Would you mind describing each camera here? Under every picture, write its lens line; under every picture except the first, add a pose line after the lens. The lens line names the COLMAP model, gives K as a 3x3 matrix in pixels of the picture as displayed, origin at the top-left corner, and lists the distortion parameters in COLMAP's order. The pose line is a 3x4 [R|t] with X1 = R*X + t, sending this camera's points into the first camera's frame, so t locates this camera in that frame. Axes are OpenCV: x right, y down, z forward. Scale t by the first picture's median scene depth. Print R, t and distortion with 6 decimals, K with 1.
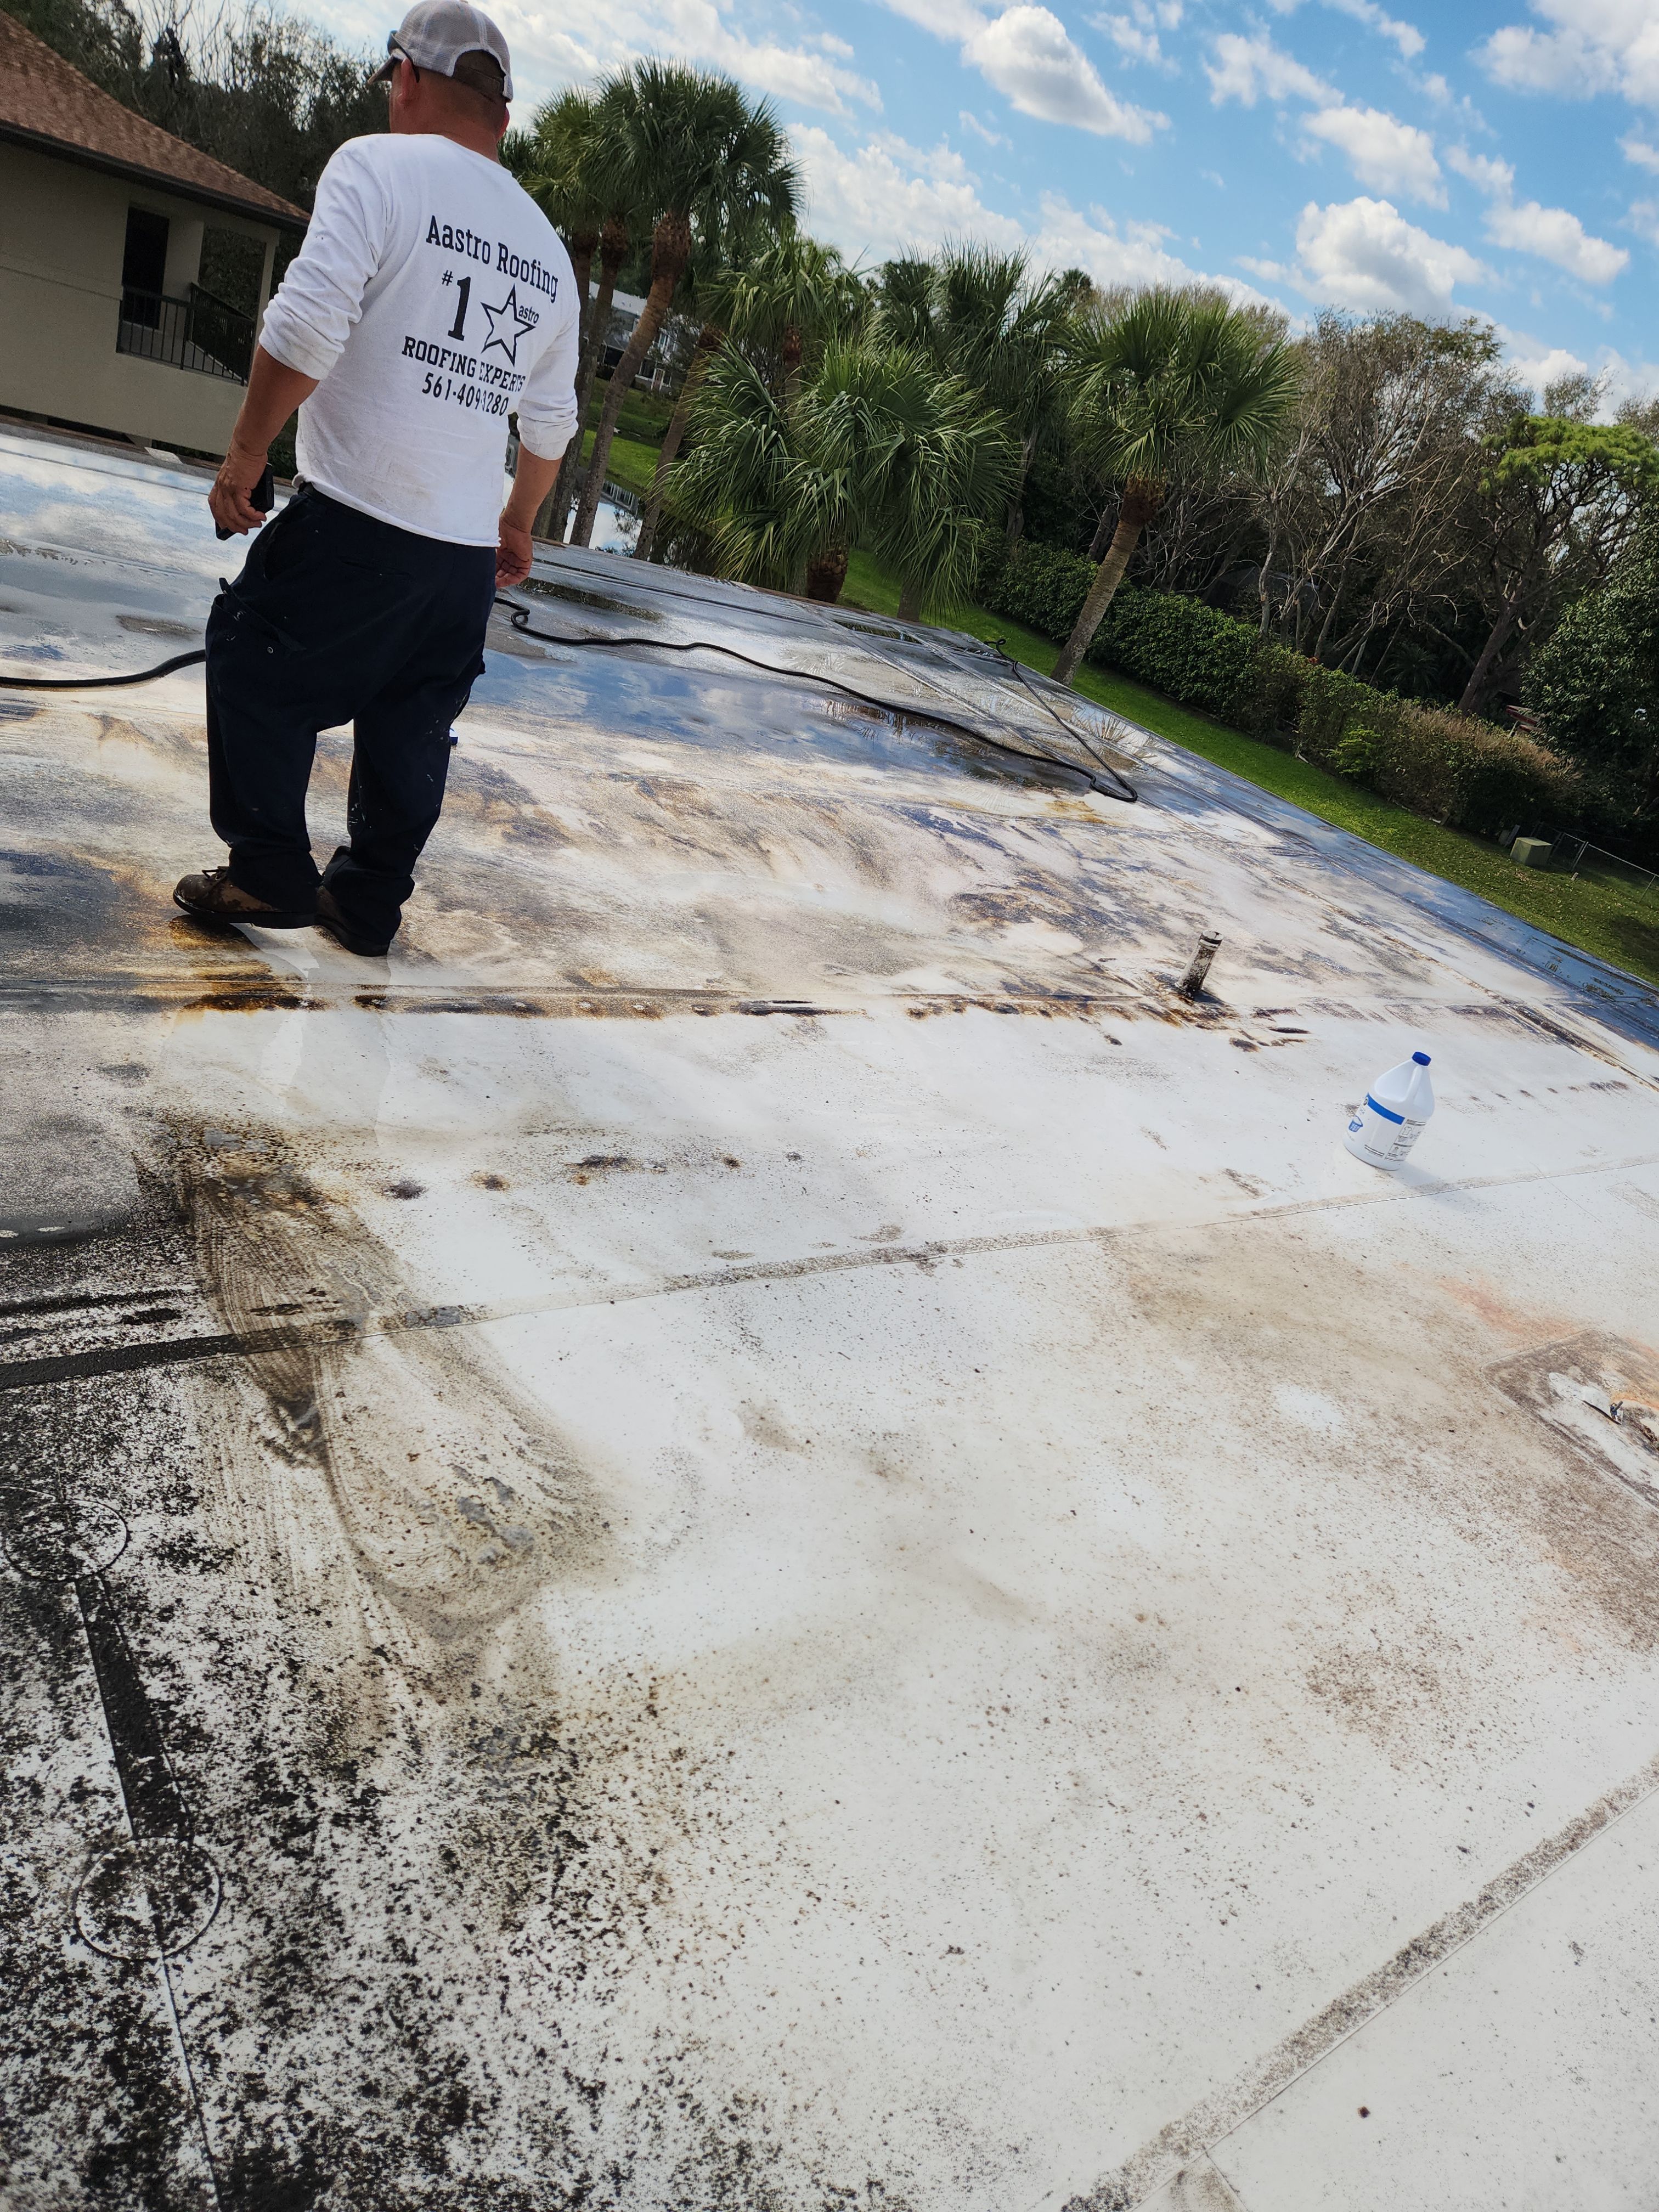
lens RADIAL K [[1494.2, 0, 854.7], [0, 1494.2, 1068.0], [0, 0, 1]] dist [0.094551, -0.080123]
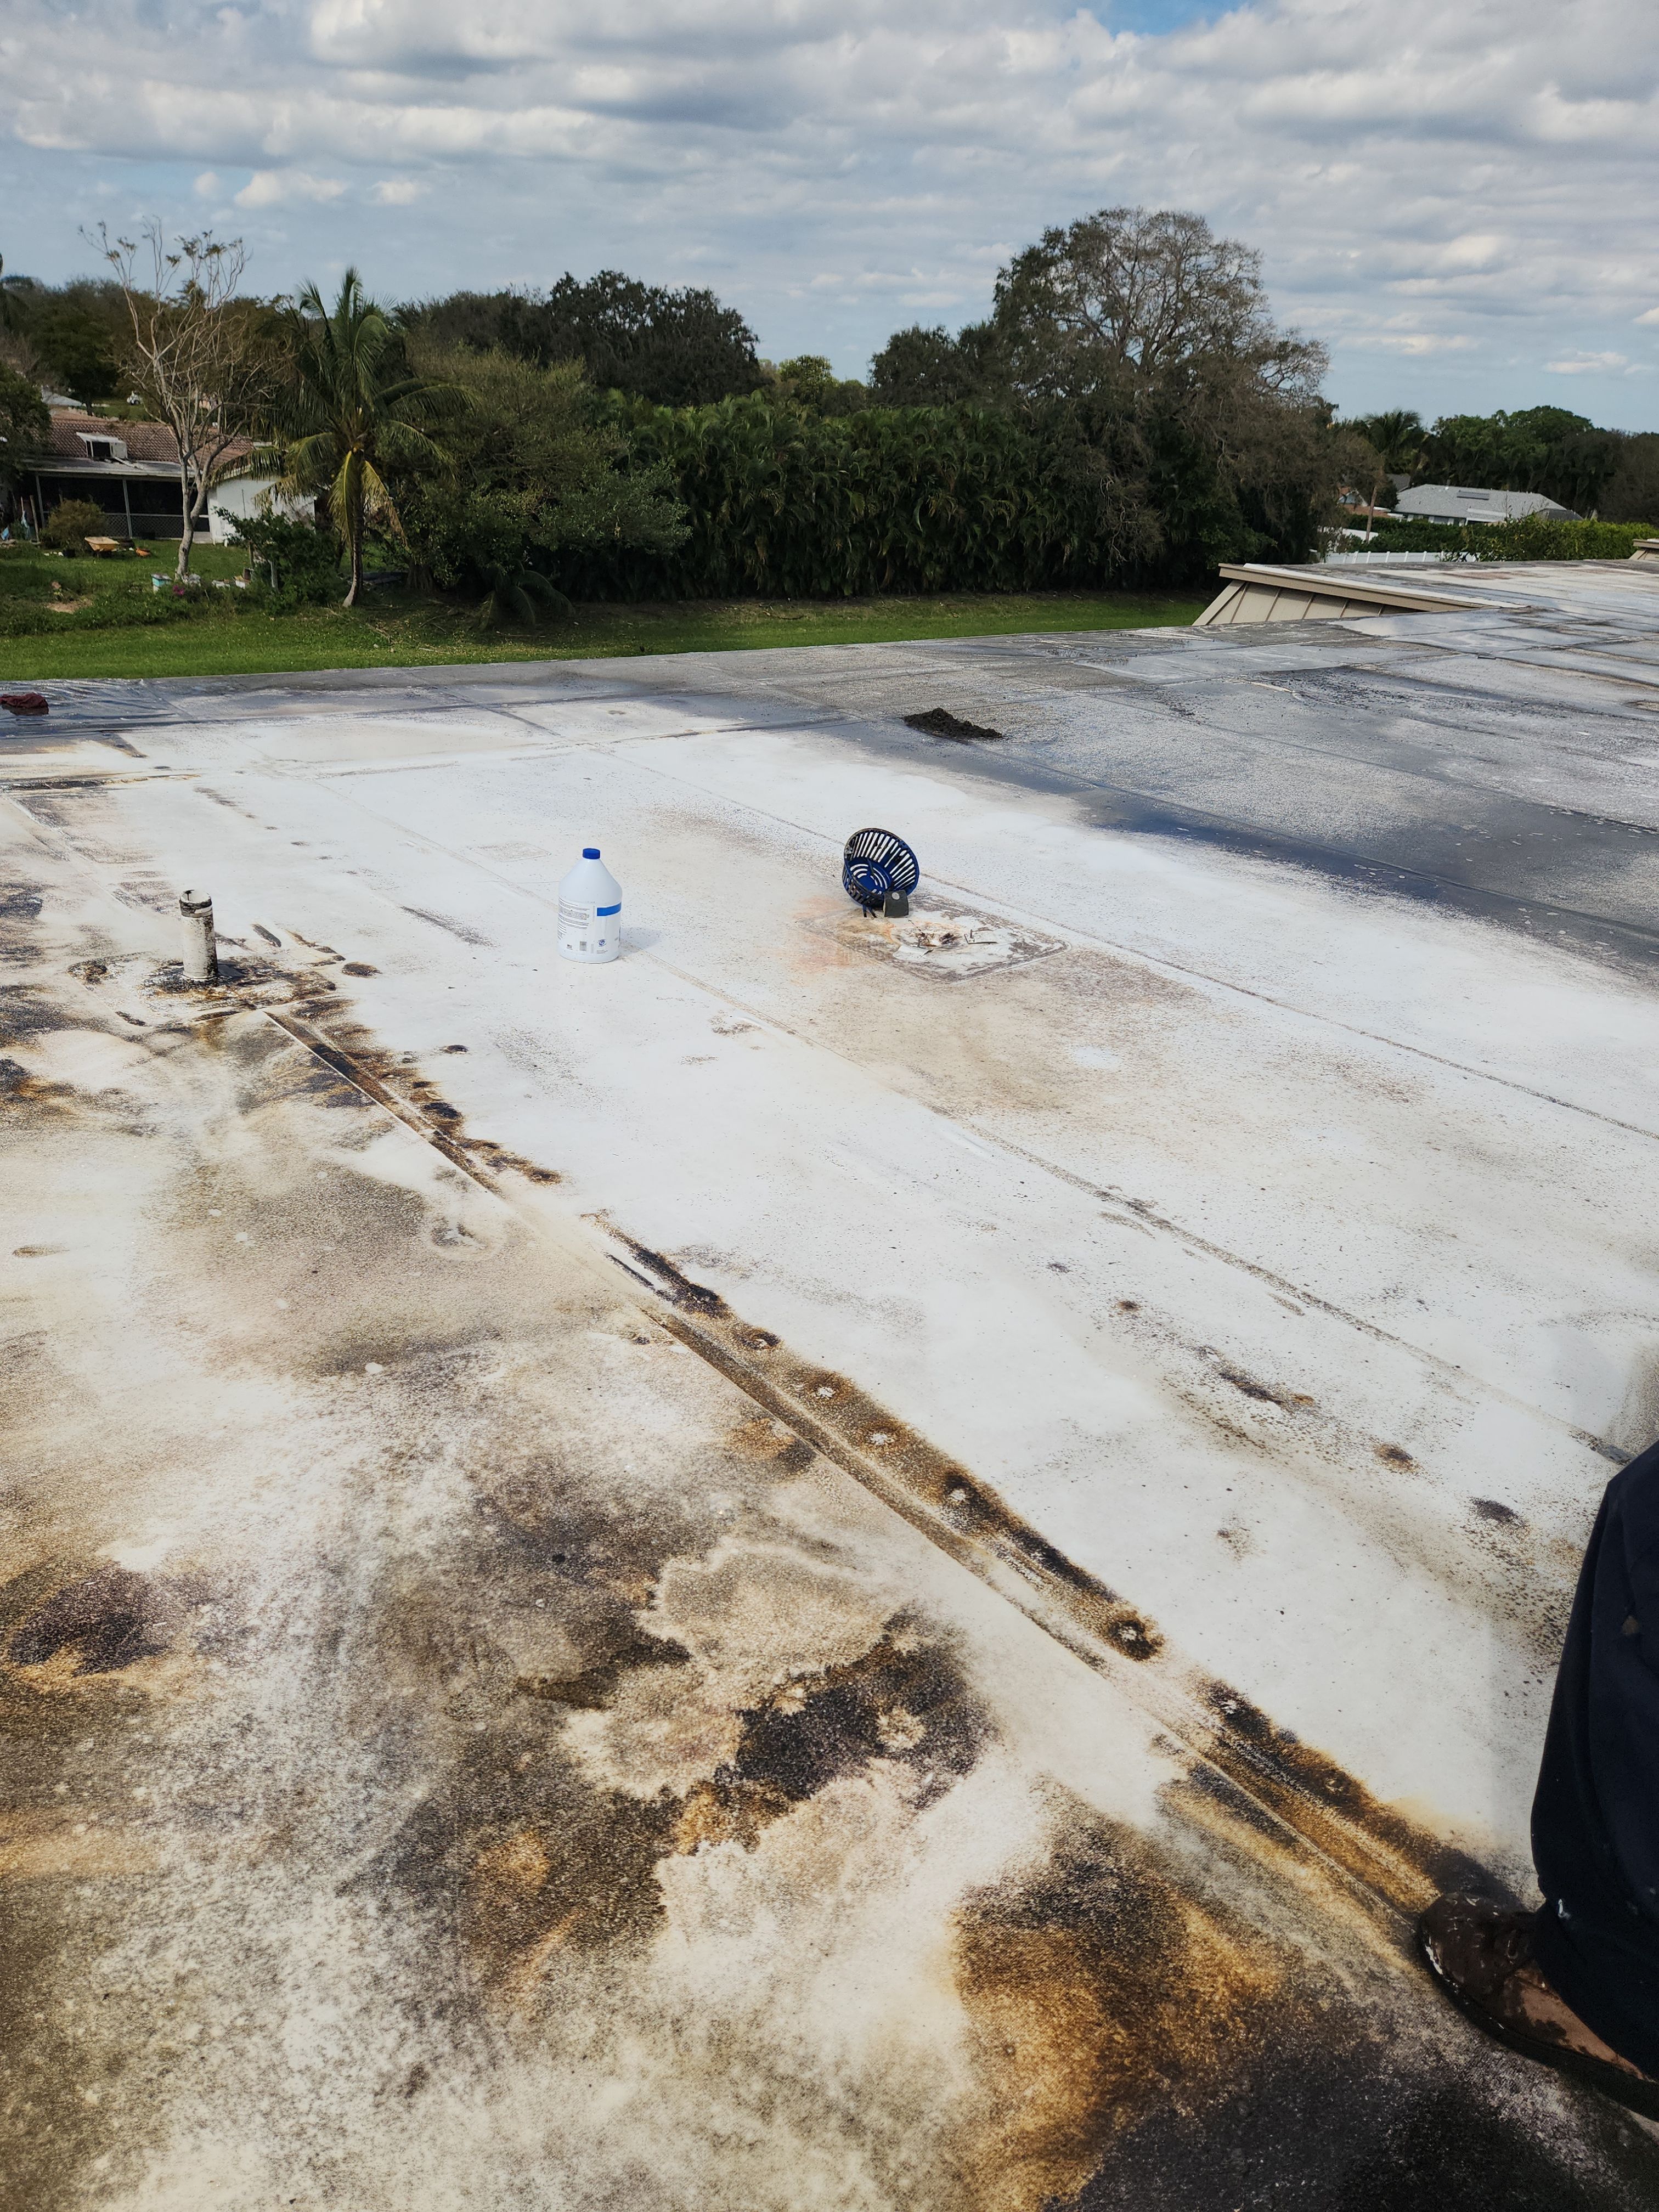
lens RADIAL K [[1494.2, 0, 801.7], [0, 1494.2, 1115.5], [0, 0, 1]] dist [0.094551, -0.080123]
pose [[-0.091942, -0.685986, 0.721783, -0.630138], [0.304806, 0.670671, 0.676235, -0.676343], [-0.947966, 0.282179, 0.147430, 1.006254]]
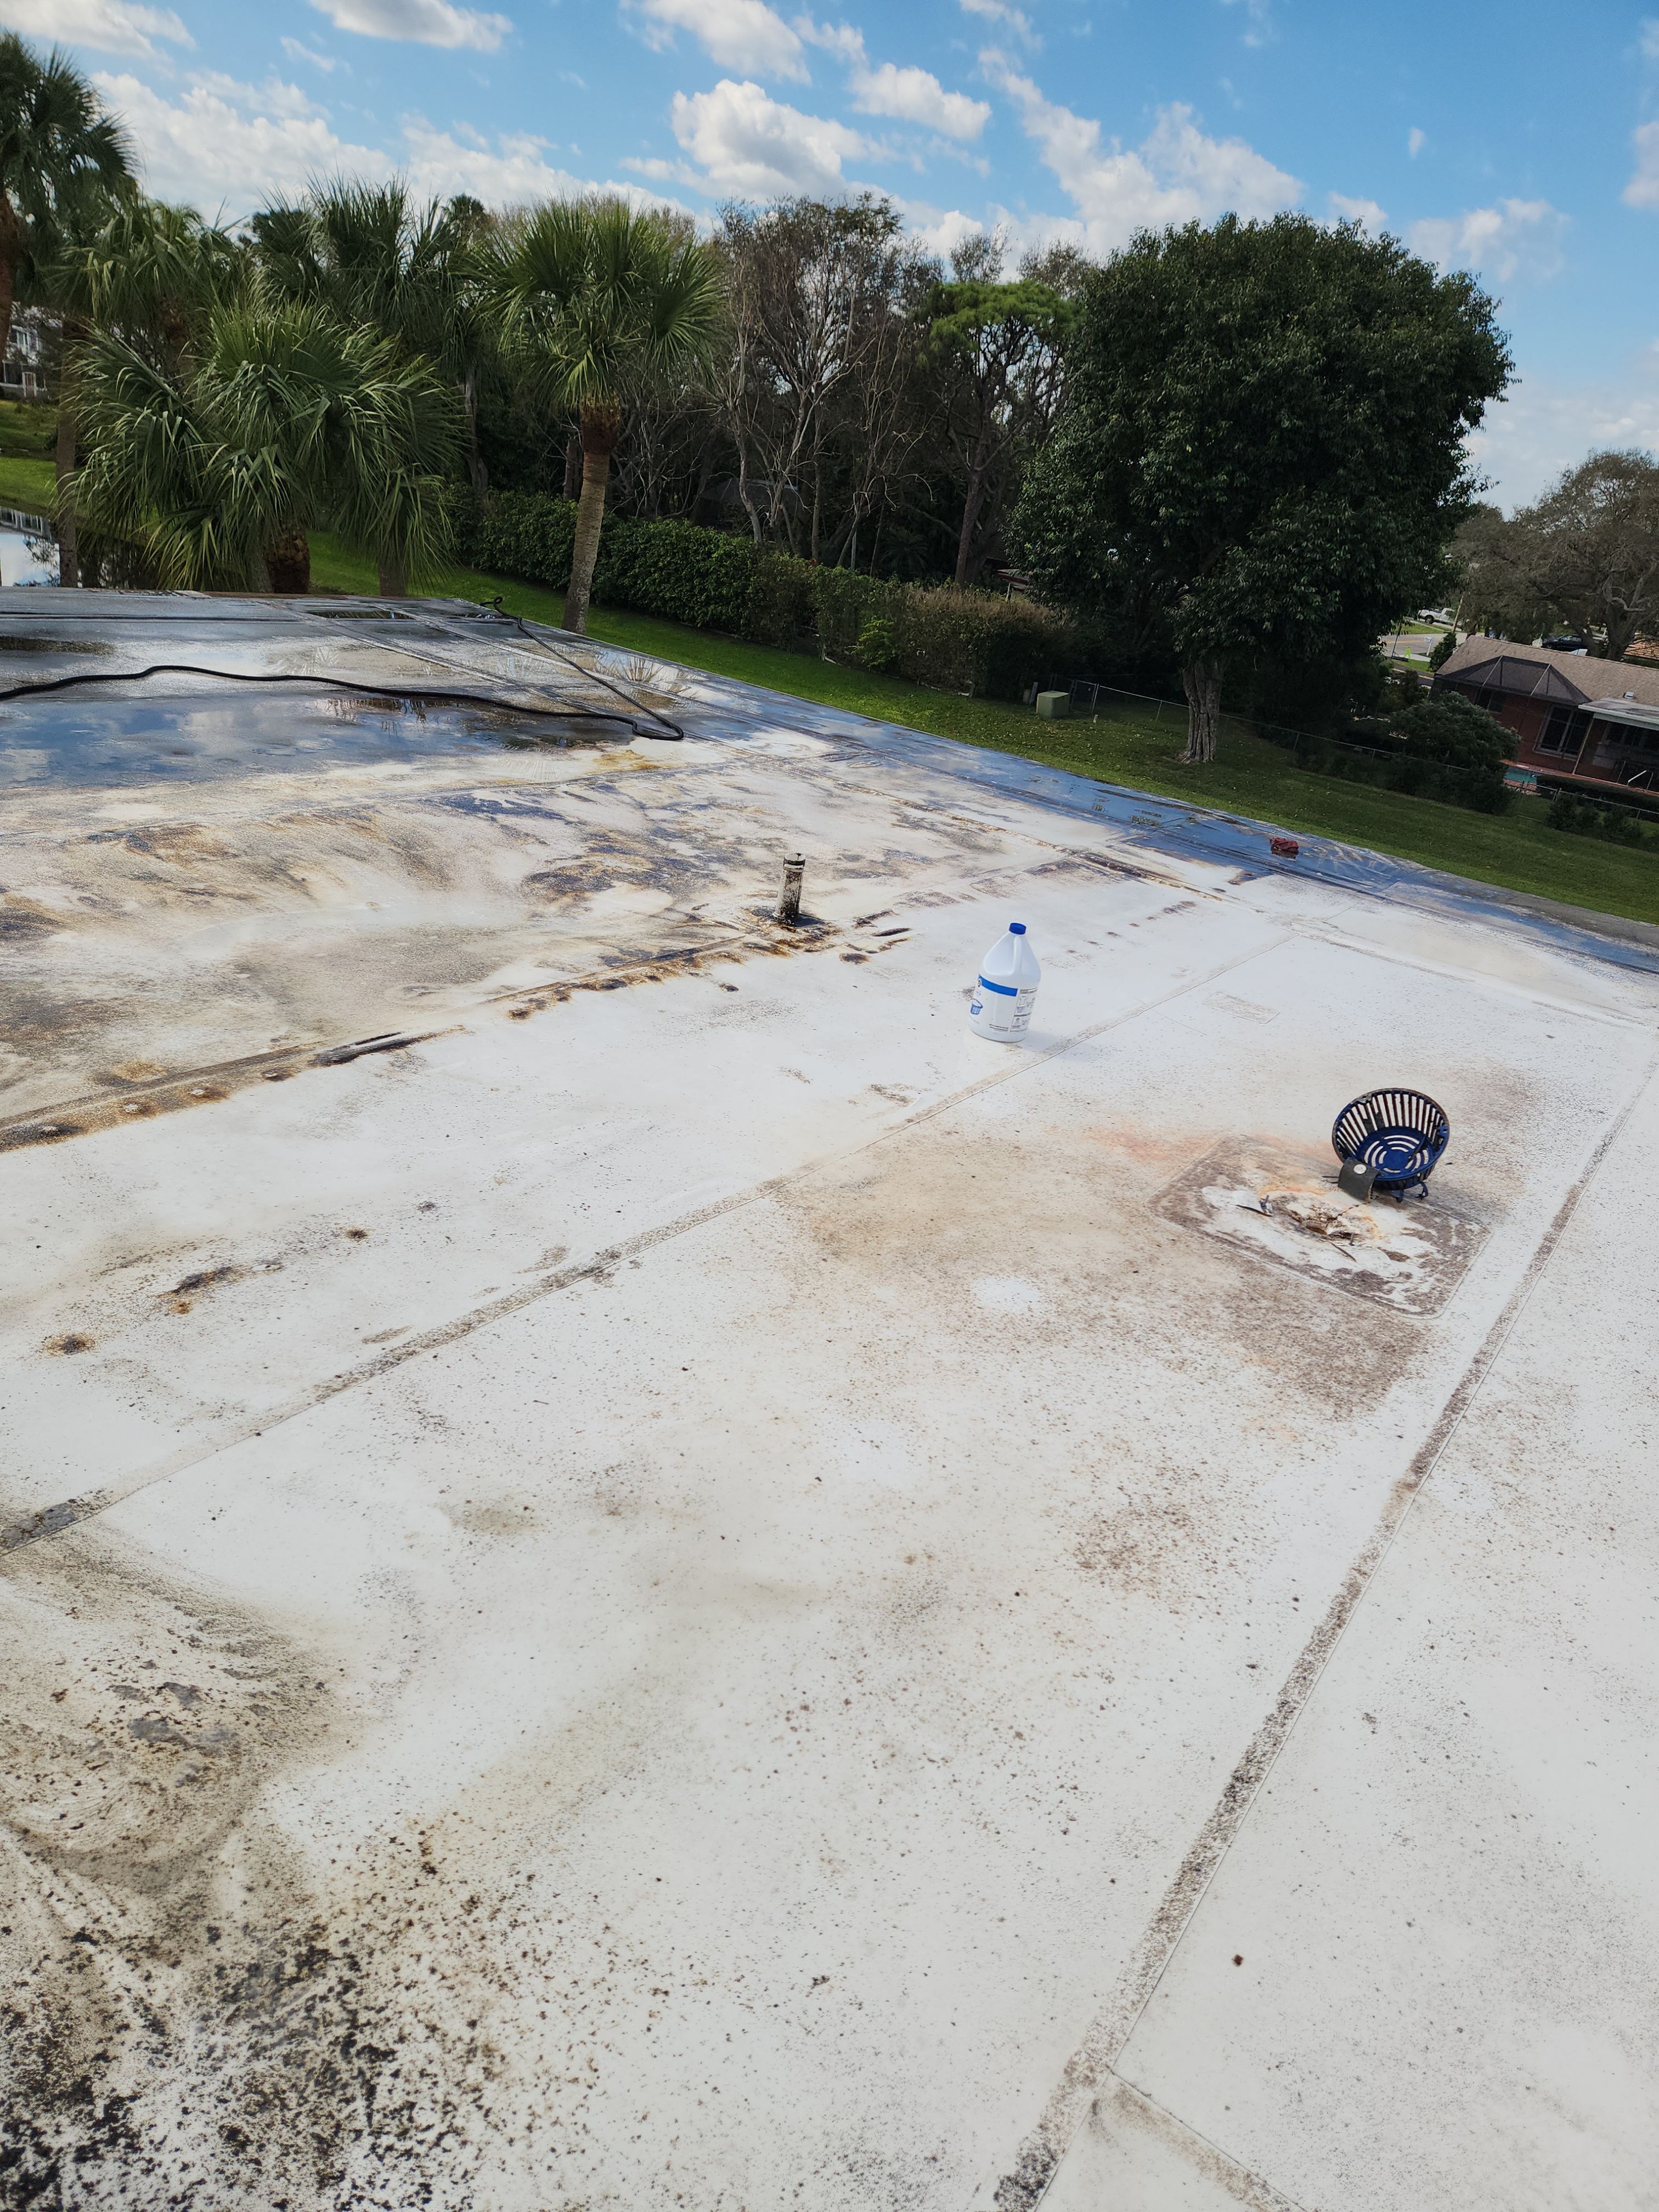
lens RADIAL K [[1494.2, 0, 865.7], [0, 1494.2, 1121.0], [0, 0, 1]] dist [0.094551, -0.080123]
pose [[0.932549, -0.279315, 0.228768, 0.013368], [0.263461, 0.959702, 0.097779, -0.009590], [-0.246861, -0.030912, 0.968558, 0.051585]]
